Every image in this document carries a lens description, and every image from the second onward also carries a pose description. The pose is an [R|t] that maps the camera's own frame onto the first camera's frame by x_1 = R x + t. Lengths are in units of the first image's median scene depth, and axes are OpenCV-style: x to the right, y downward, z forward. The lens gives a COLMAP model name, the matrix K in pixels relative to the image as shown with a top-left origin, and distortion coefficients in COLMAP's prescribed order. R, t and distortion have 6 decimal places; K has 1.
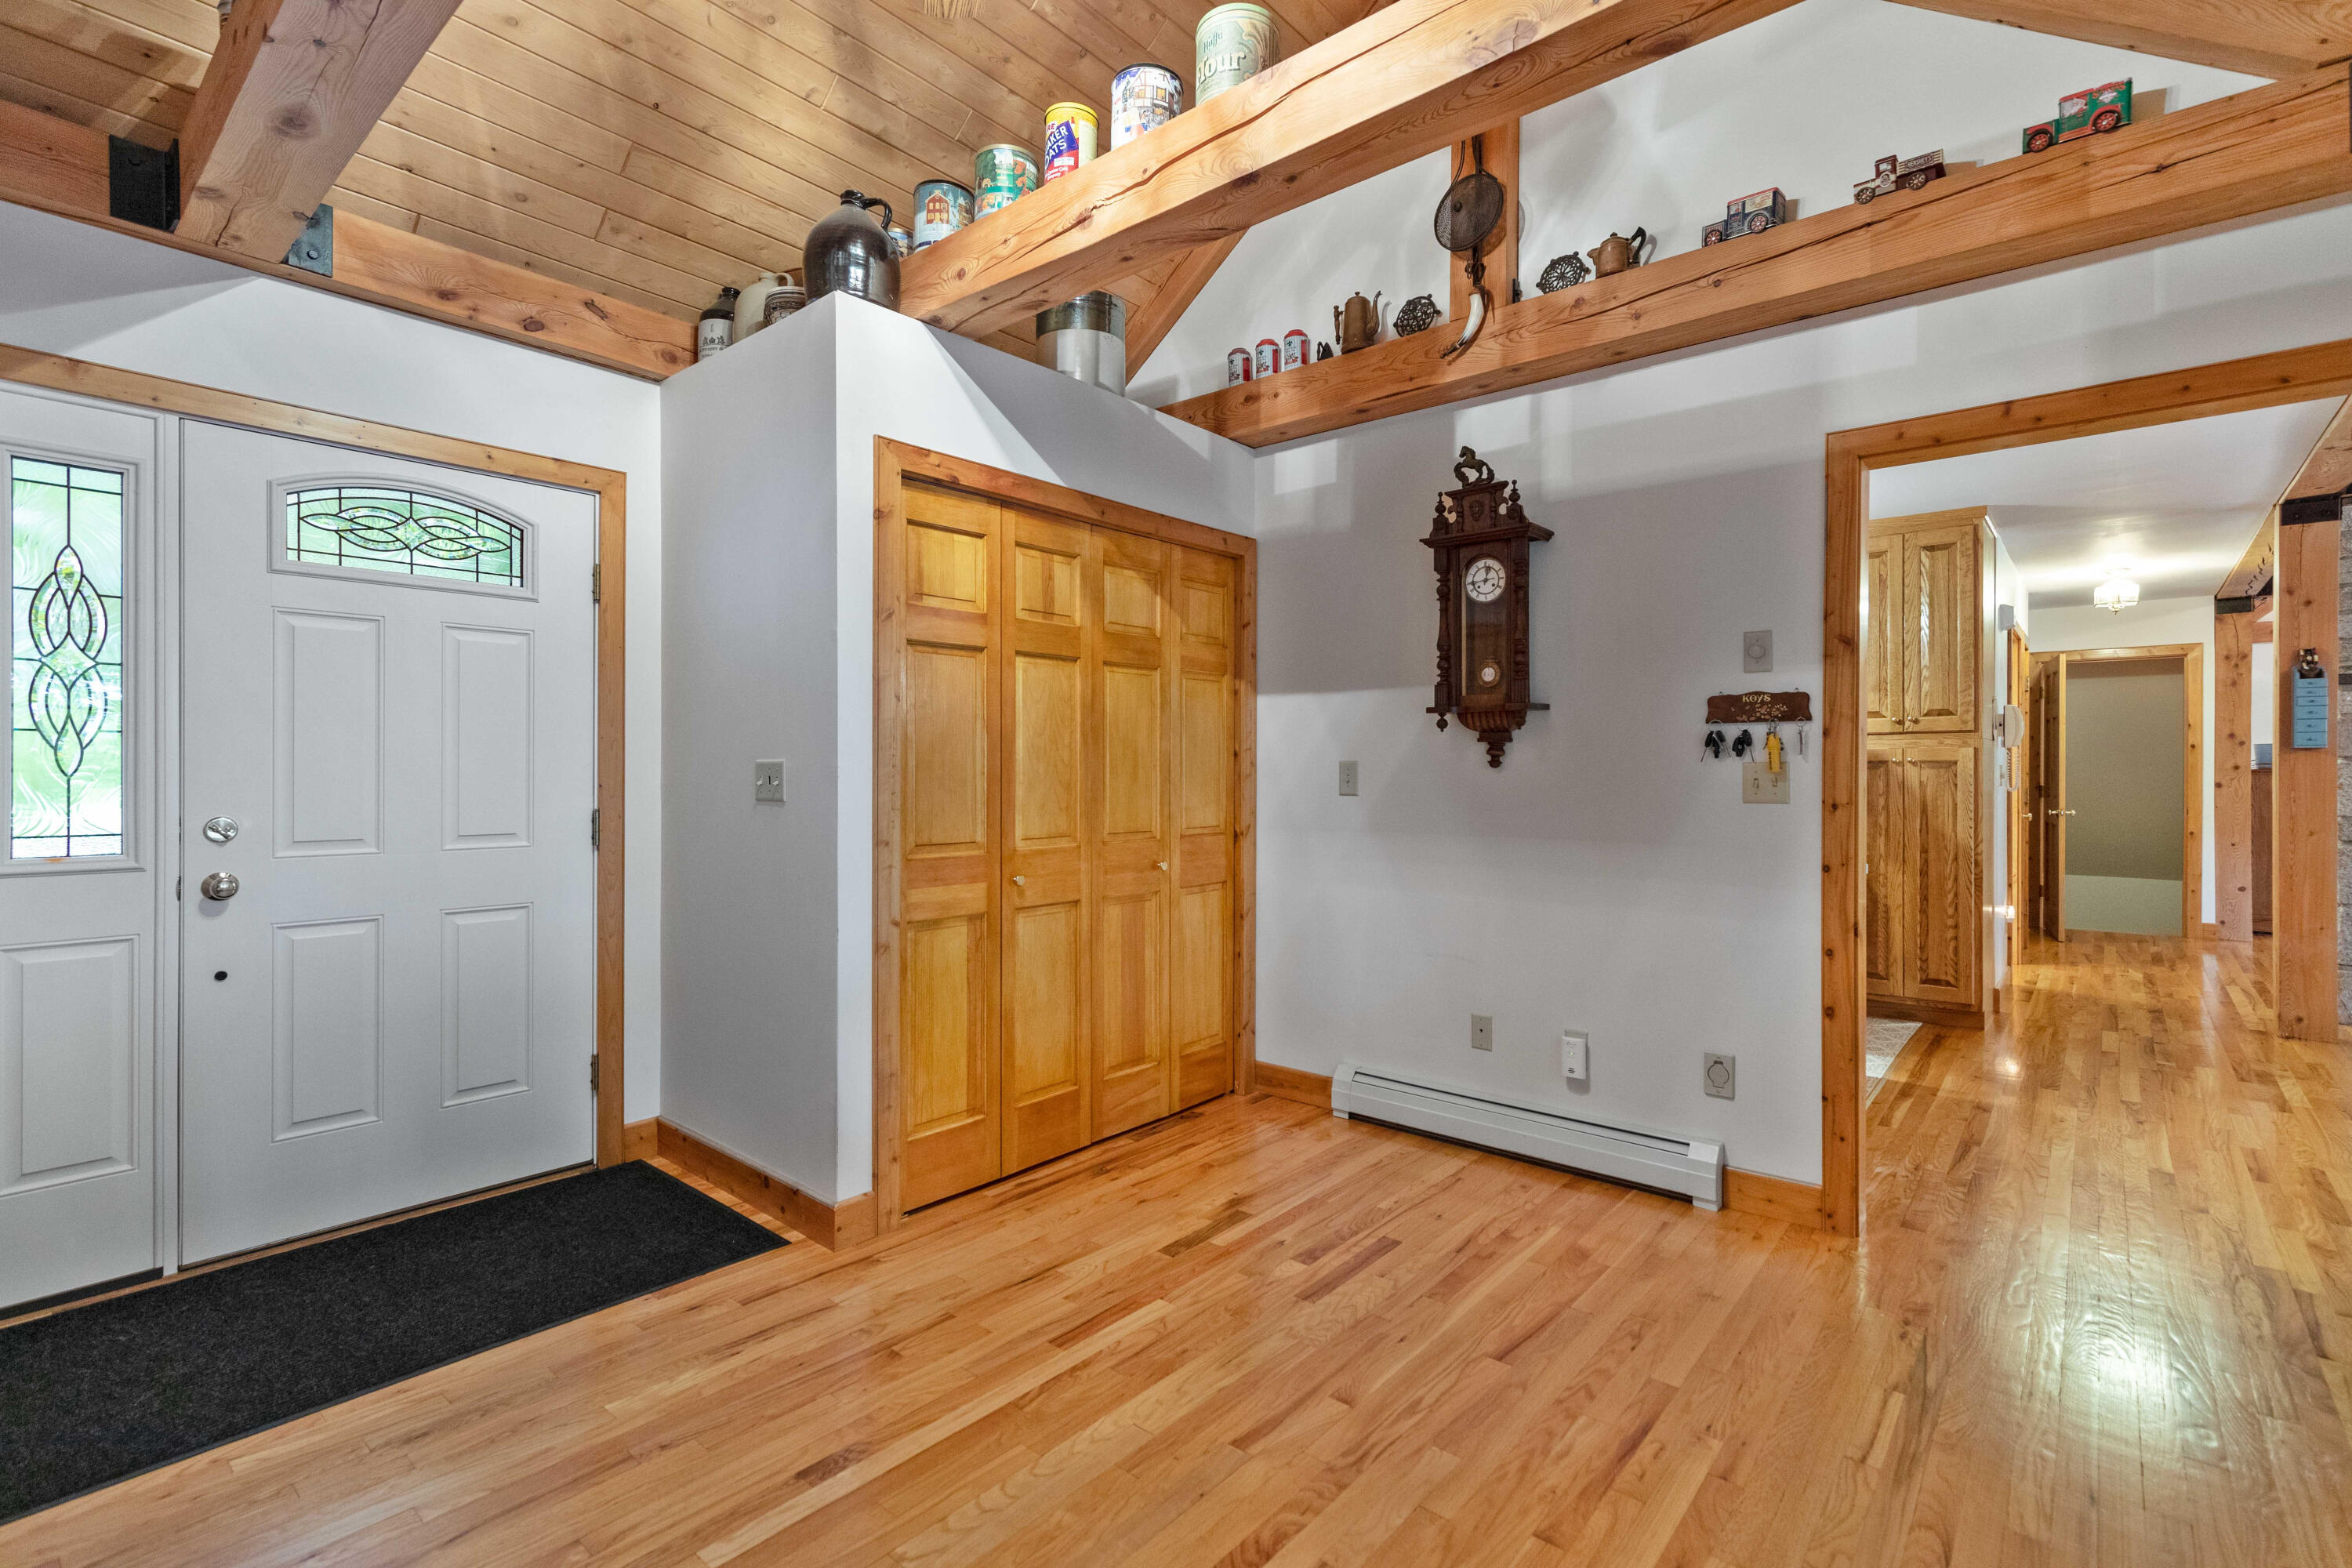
lens RADIAL K [[1067.2, 0, 1191.6], [0, 1067.2, 770.2], [0, 0, 1]] dist [0.002217, 0.000157]
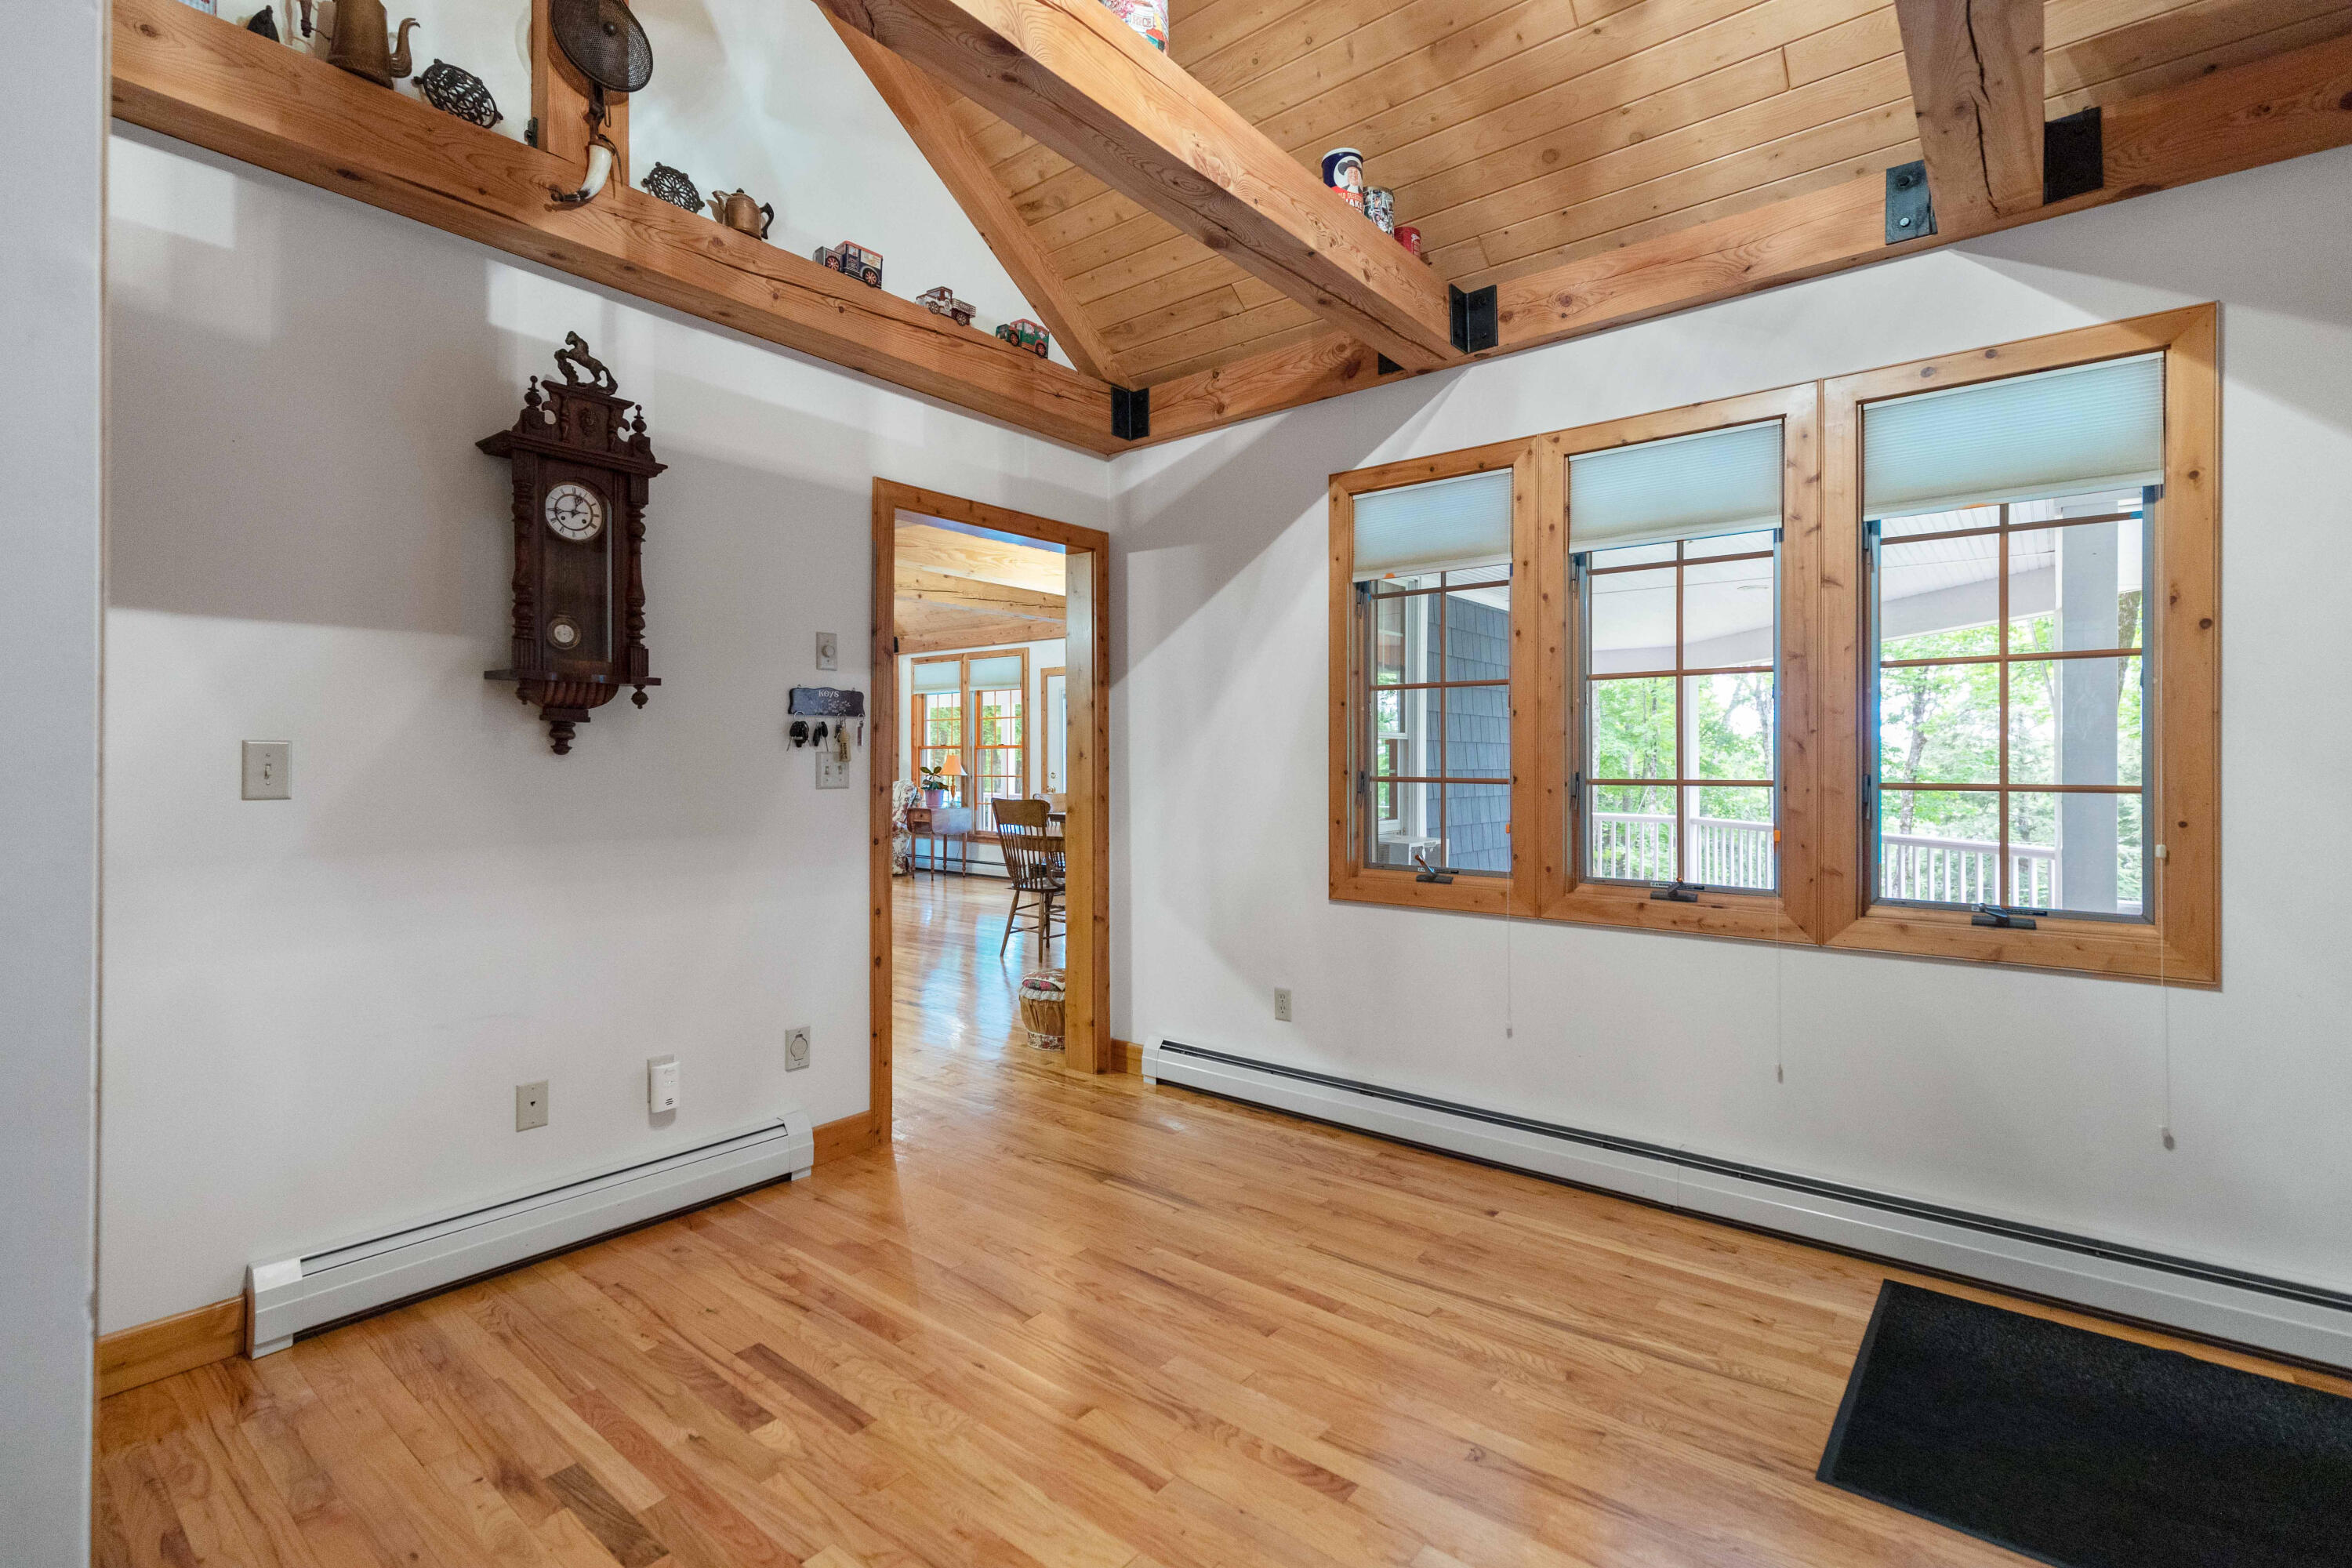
lens RADIAL K [[1075.5, 0, 1181.3], [0, 1075.5, 757.6], [0, 0, 1]] dist [-0.001285, -0.000287]
pose [[-0.024214, 0.002219, 0.999704, -0.569987], [-0.003624, 0.999991, -0.002307, 0.000097], [-0.999700, -0.003679, -0.024206, 0.641535]]
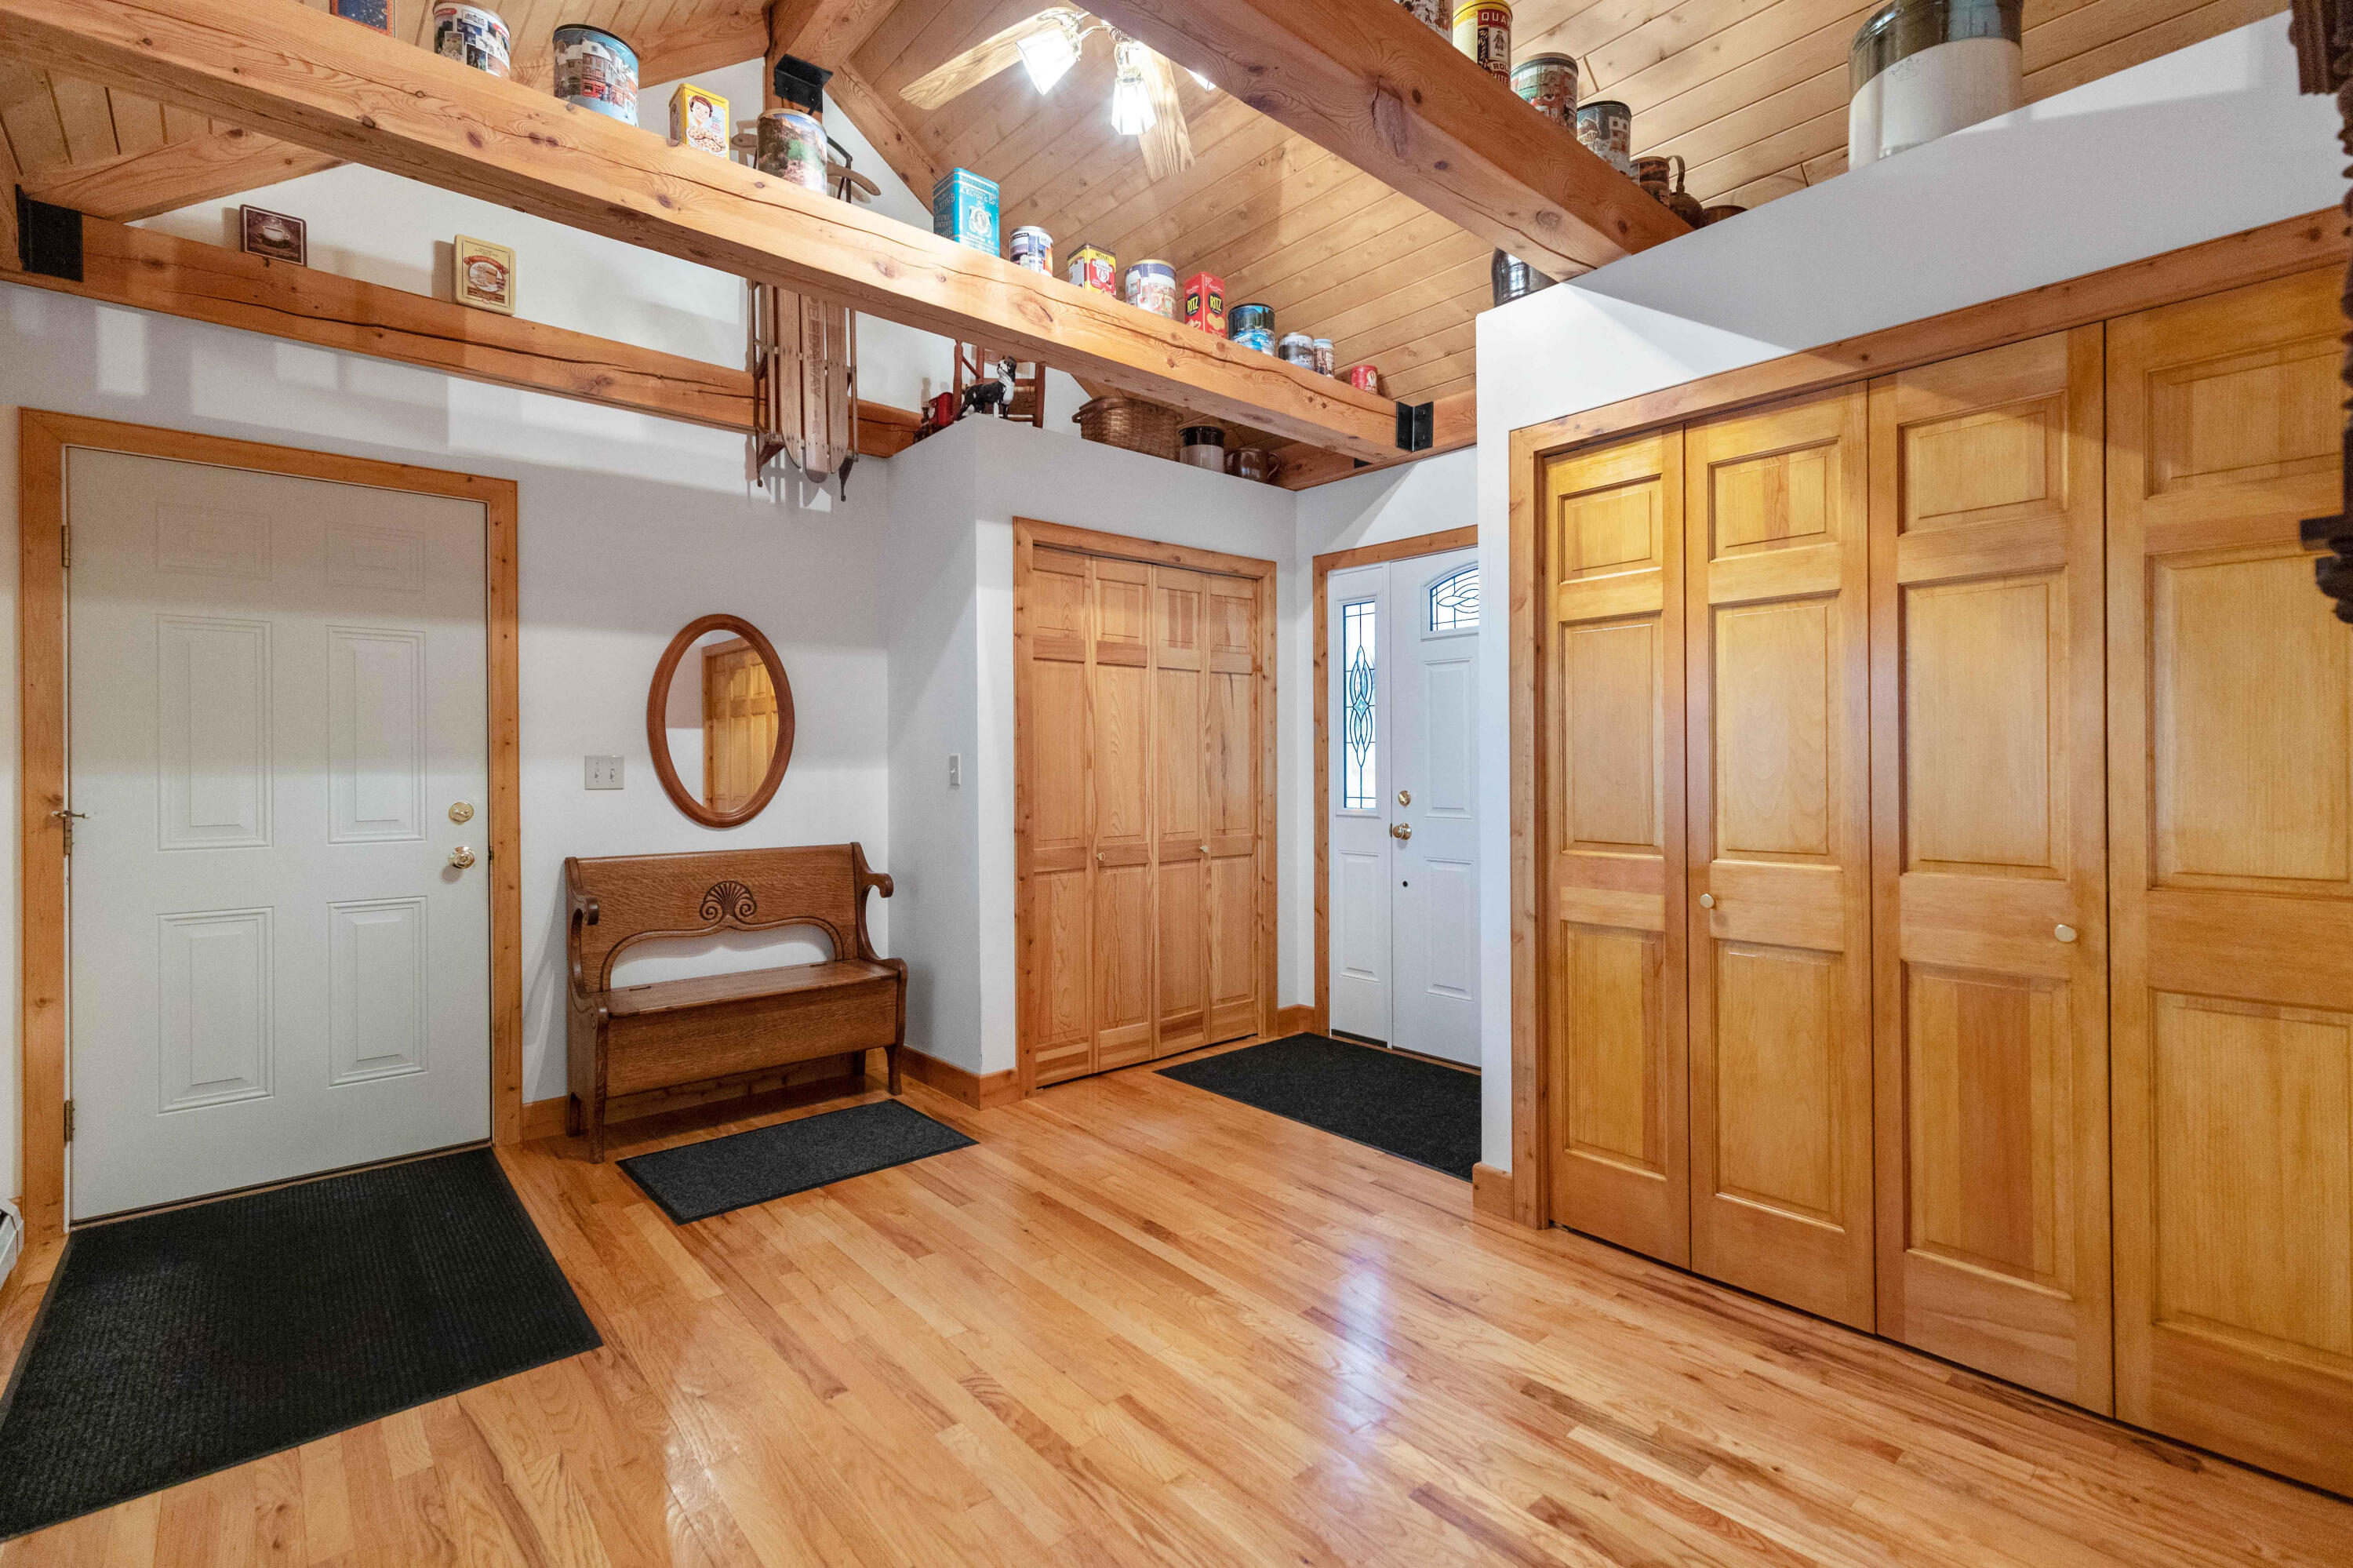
lens RADIAL K [[1039.8, 0, 1178.0], [0, 1039.8, 760.9], [0, 0, 1]] dist [0.001097, -0.000081]
pose [[-0.146692, -0.005043, -0.989169, 0.677019], [0.006057, 0.999964, -0.005996, 0.004056], [0.989164, -0.006871, -0.146656, 0.772131]]
